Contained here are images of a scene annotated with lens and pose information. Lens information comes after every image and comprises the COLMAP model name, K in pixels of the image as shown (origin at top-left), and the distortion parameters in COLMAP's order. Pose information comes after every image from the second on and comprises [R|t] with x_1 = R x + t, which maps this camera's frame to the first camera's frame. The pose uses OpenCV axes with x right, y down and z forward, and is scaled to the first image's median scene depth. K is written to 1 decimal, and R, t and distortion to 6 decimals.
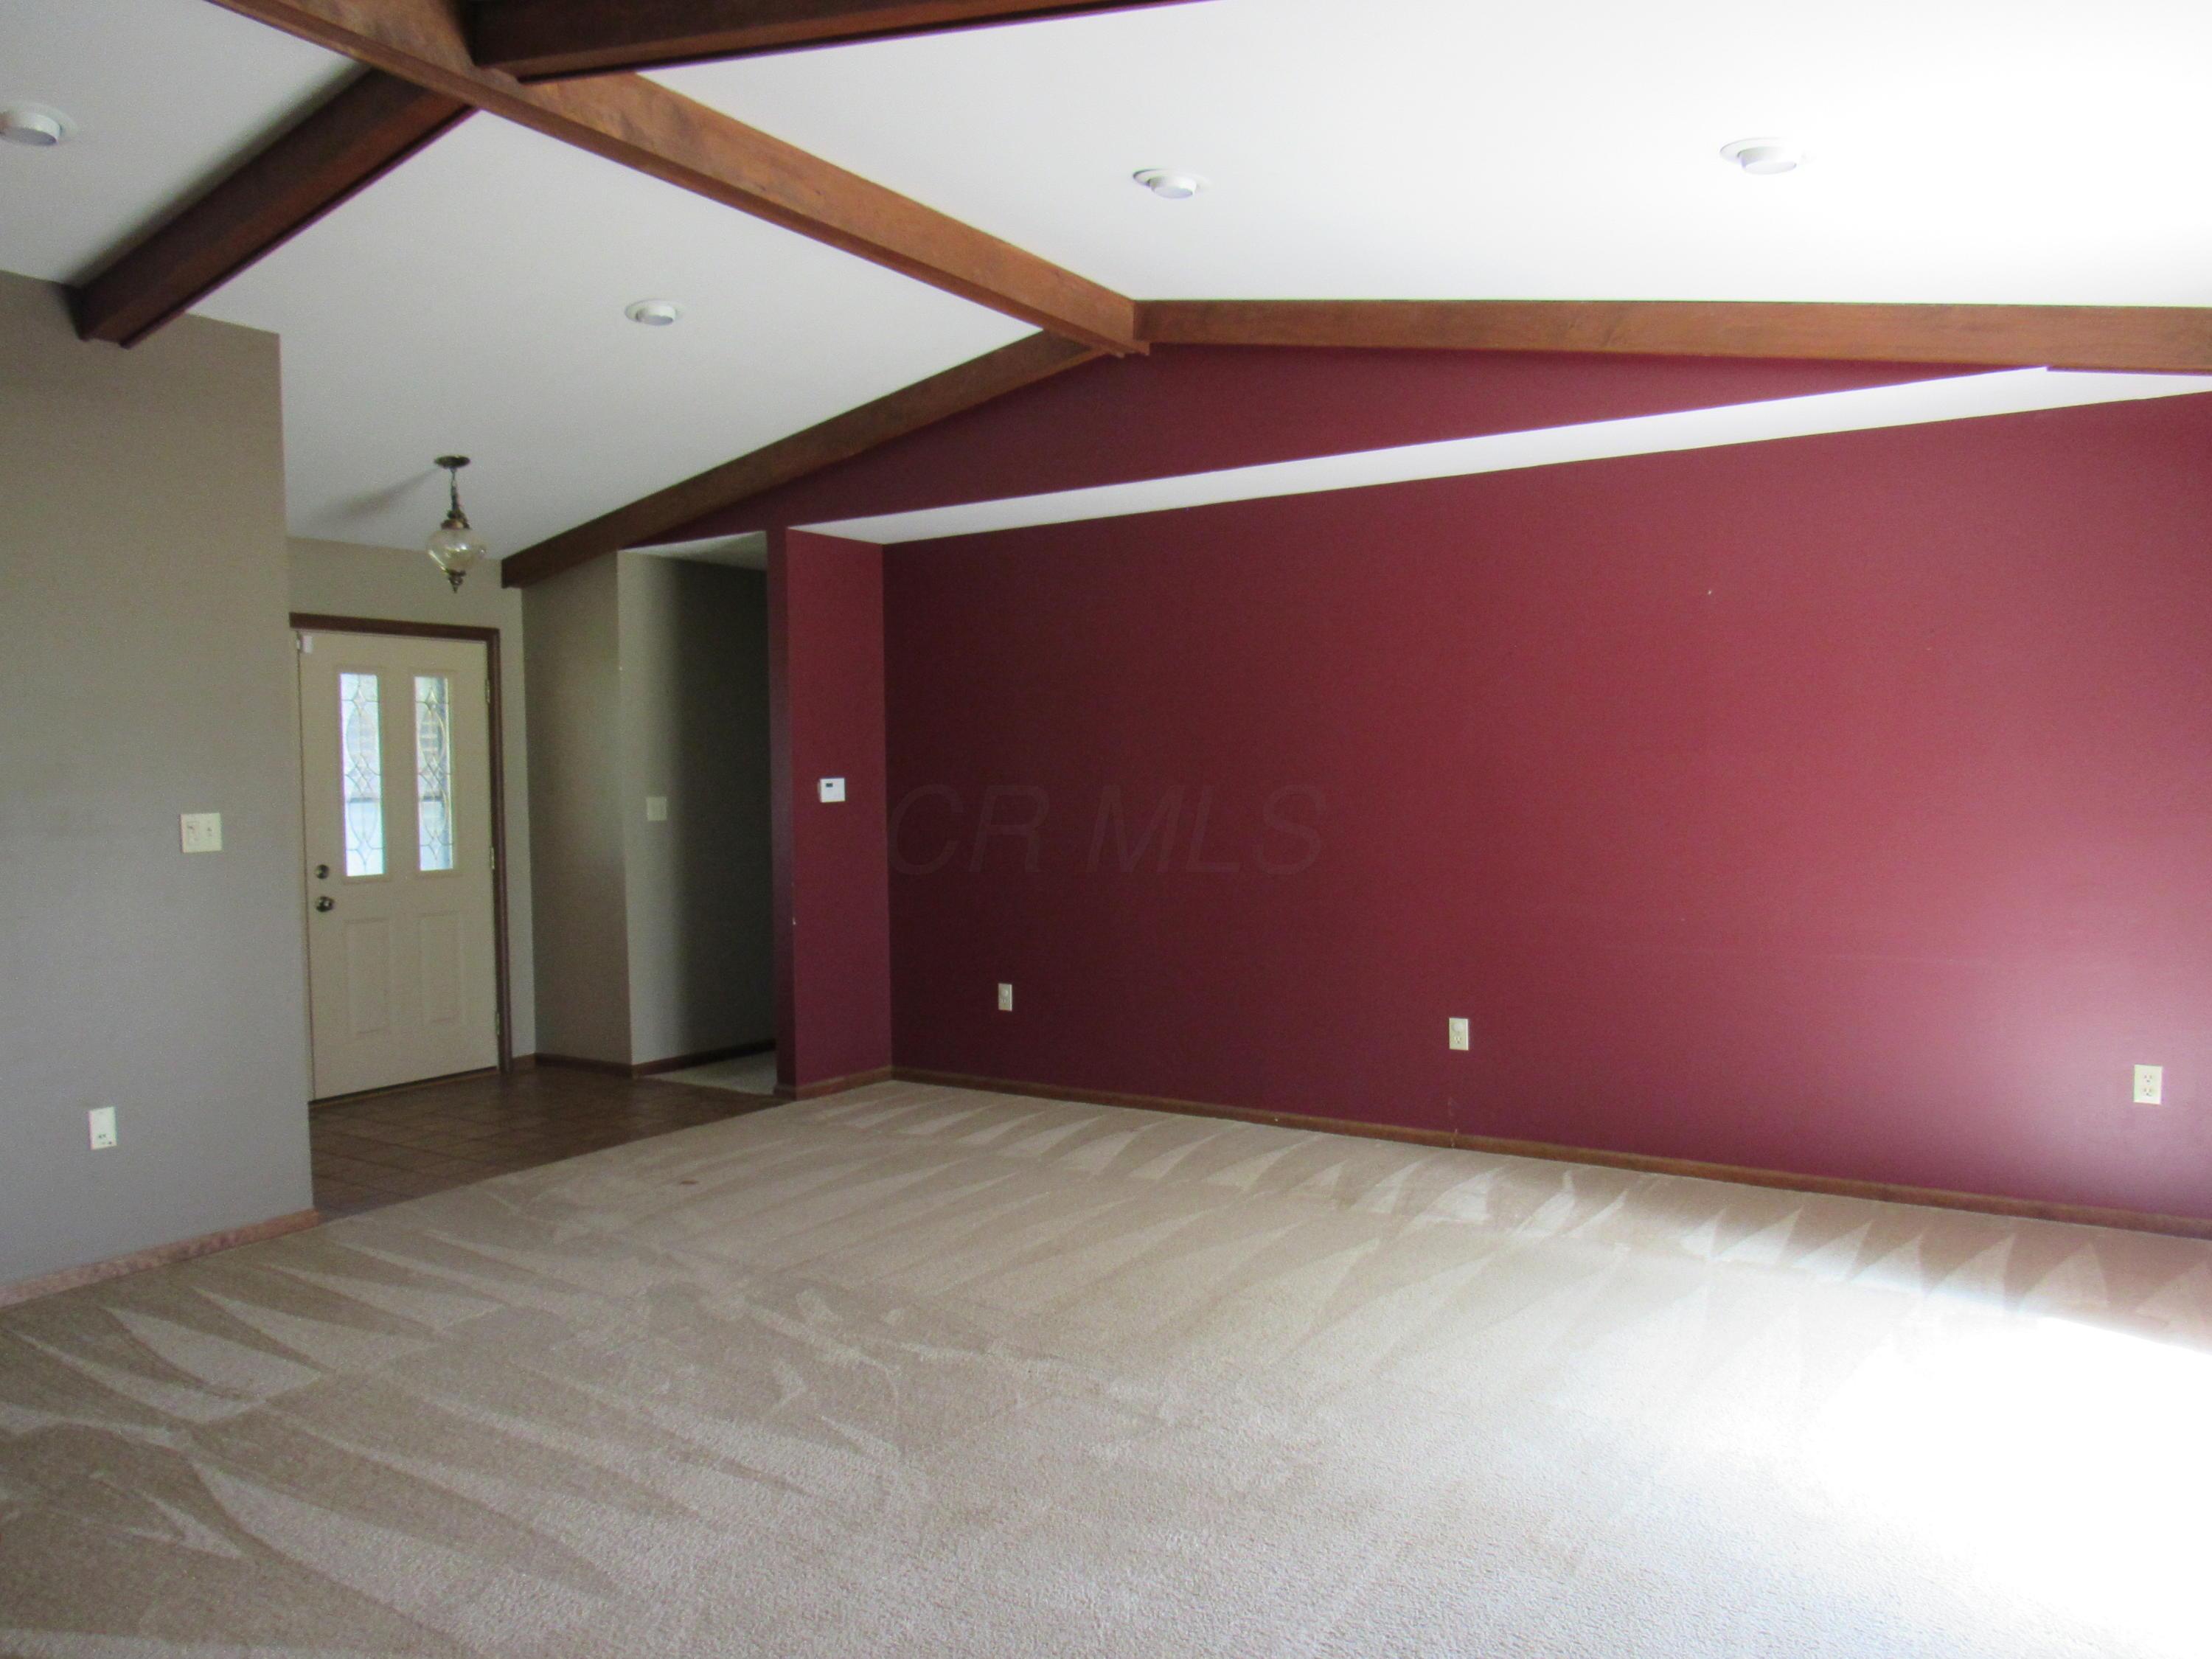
lens RADIAL K [[1571.8, 0, 1110.0], [0, 1571.8, 833.9], [0, 0, 1]] dist [-0.040451, 0.013436]
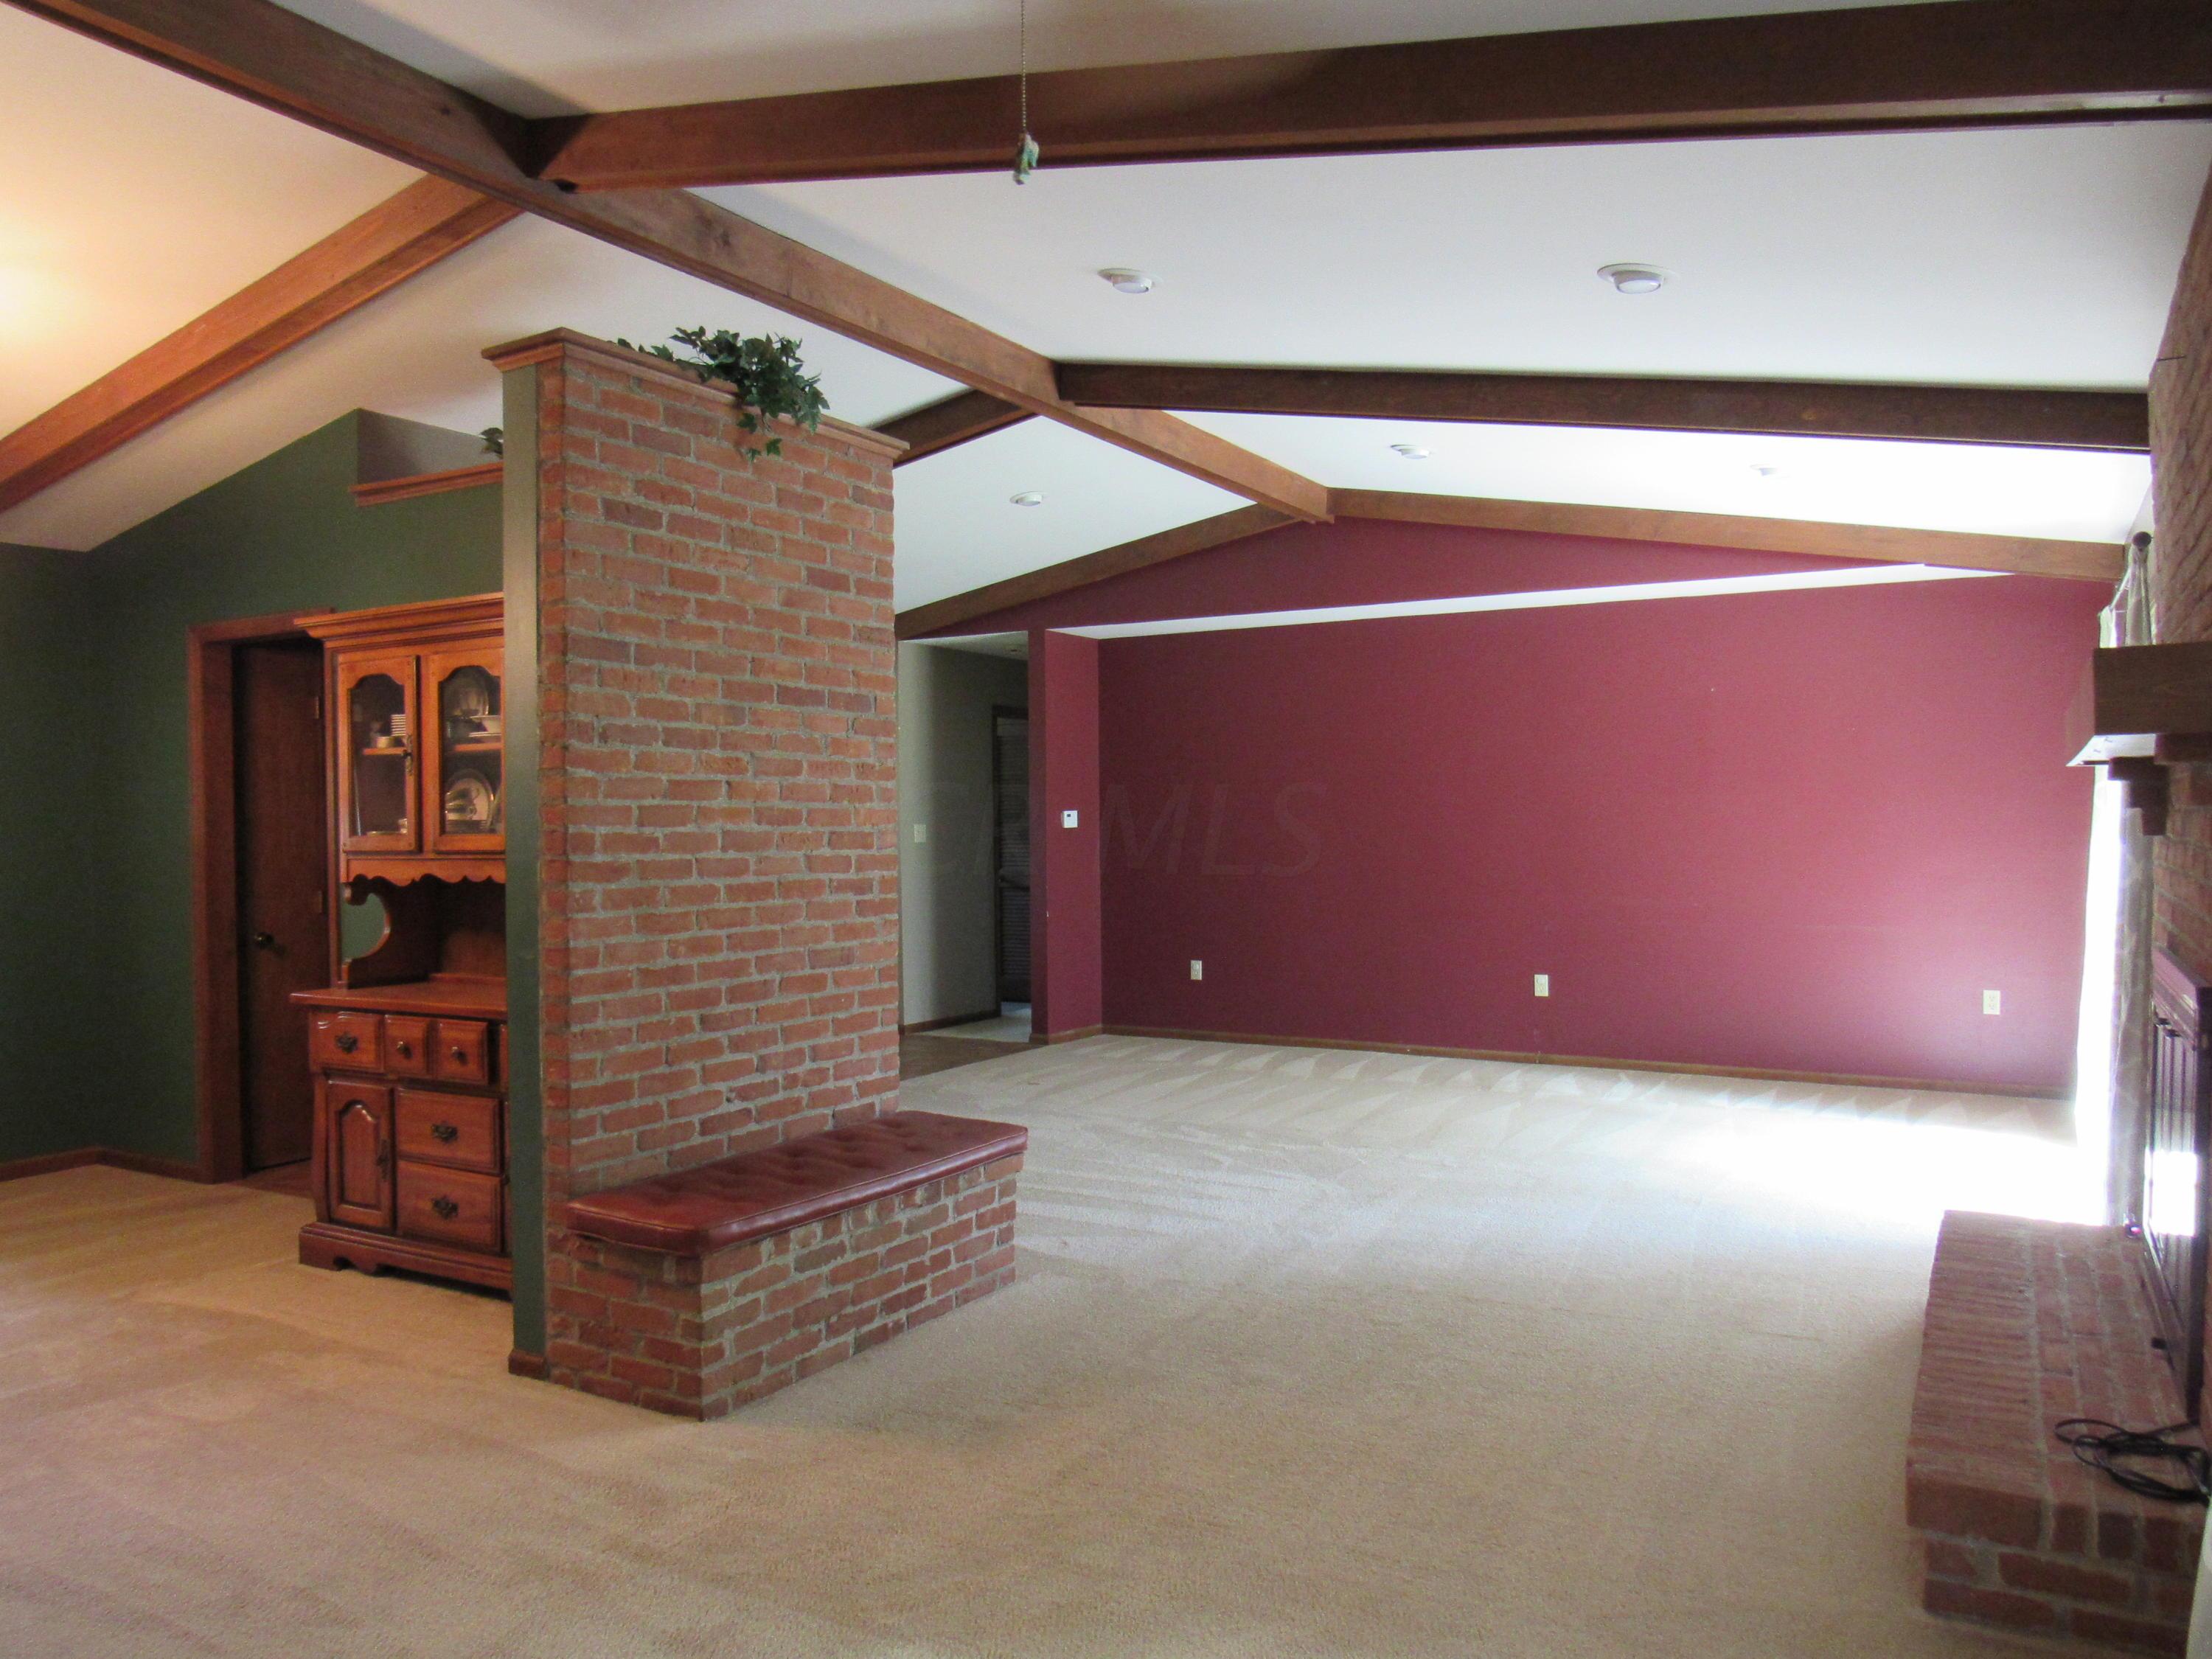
lens RADIAL K [[1571.8, 0, 1103.4], [0, 1571.8, 829.0], [0, 0, 1]] dist [-0.040451, 0.013436]
pose [[0.998791, 0.004628, 0.048934, -0.260062], [-0.003143, 0.999534, -0.030377, 0.026897], [-0.049052, 0.030187, 0.998340, -0.449074]]
